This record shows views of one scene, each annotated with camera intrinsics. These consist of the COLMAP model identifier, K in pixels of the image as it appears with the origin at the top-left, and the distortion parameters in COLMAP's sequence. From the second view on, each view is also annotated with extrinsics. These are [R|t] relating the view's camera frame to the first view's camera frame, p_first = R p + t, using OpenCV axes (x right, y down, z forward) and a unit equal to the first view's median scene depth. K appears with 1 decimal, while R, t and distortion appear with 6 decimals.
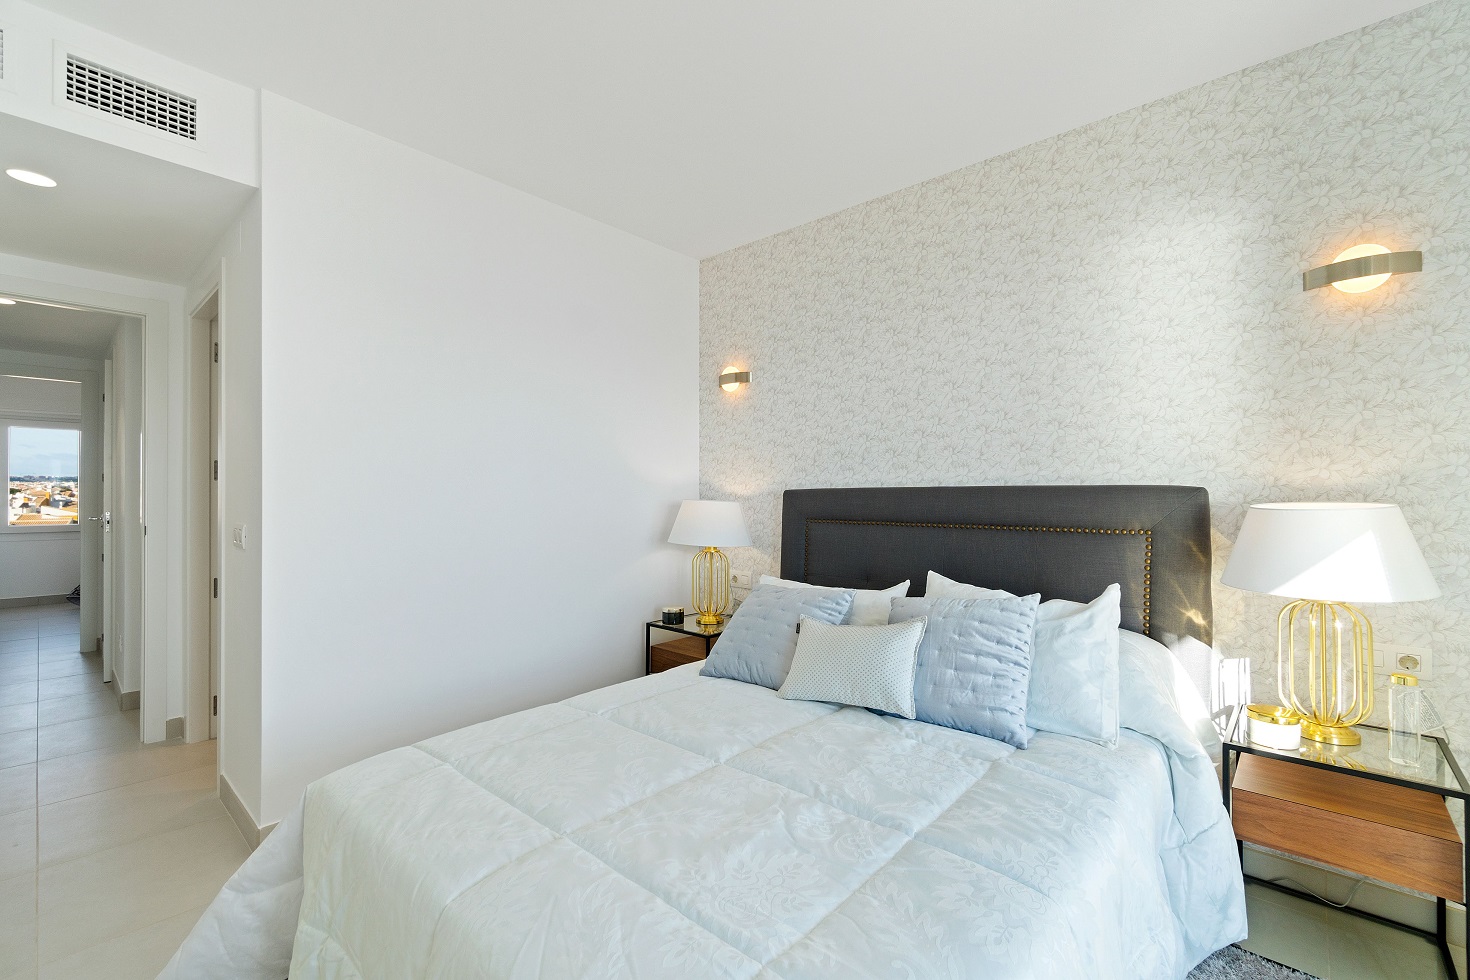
lens RADIAL K [[638.4, 0, 732.6], [0, 638.4, 491.4], [0, 0, 1]] dist [0.000808, 0.000026]
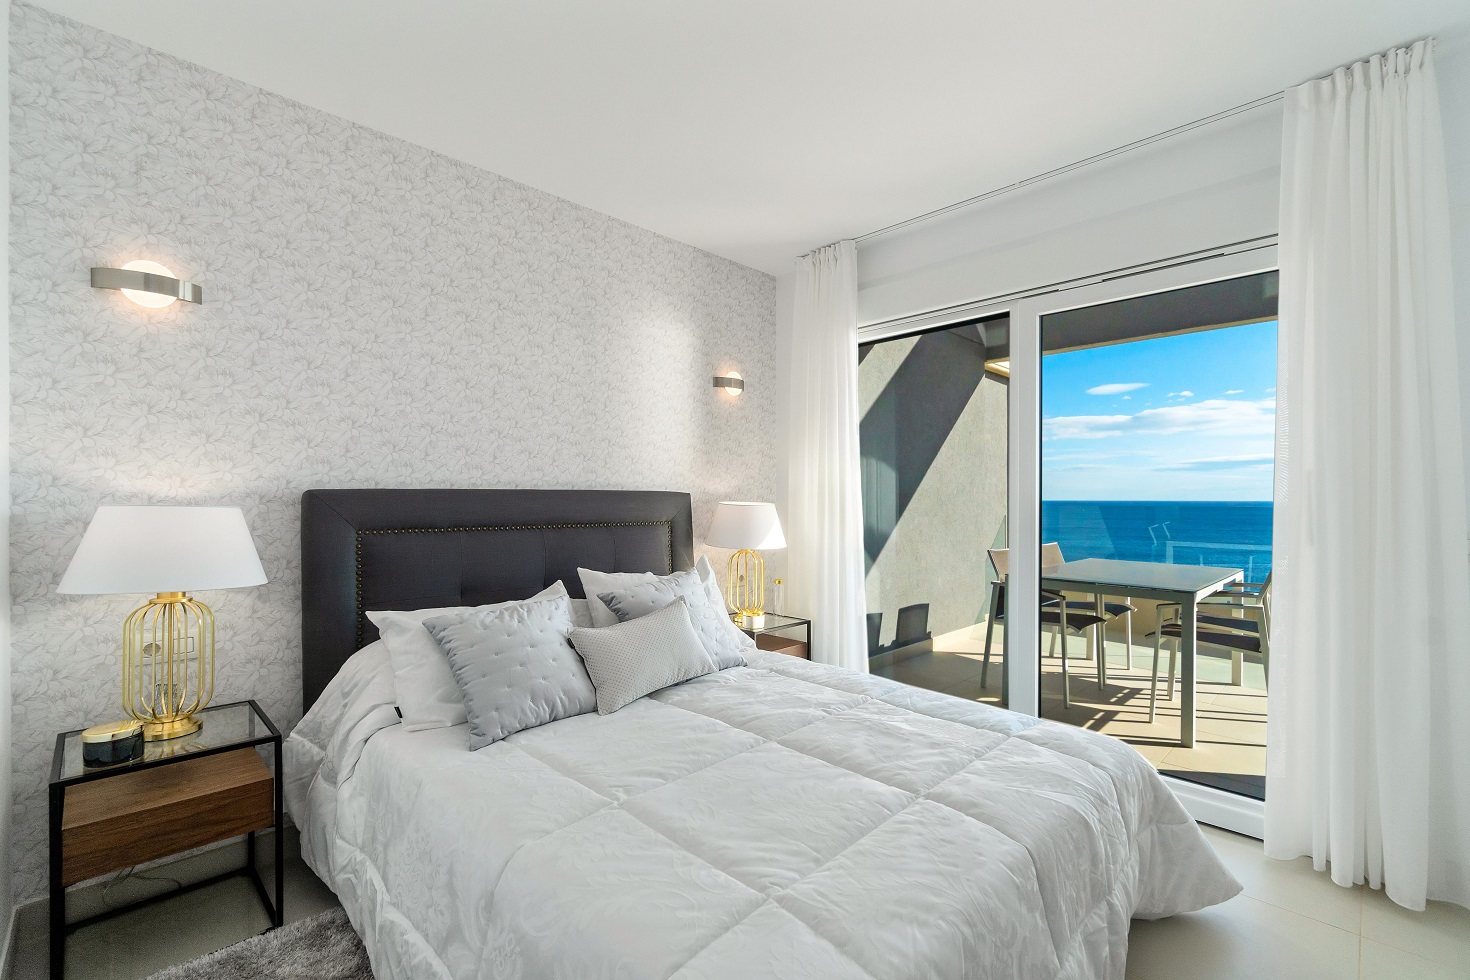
lens RADIAL K [[638.4, 0, 732.6], [0, 638.4, 491.4], [0, 0, 1]] dist [0.000808, 0.000026]
pose [[0.054288, 0.009805, 0.998477, -0.596185], [-0.008314, 0.999922, -0.009368, 0.002385], [-0.998491, -0.007792, 0.054365, 0.540740]]
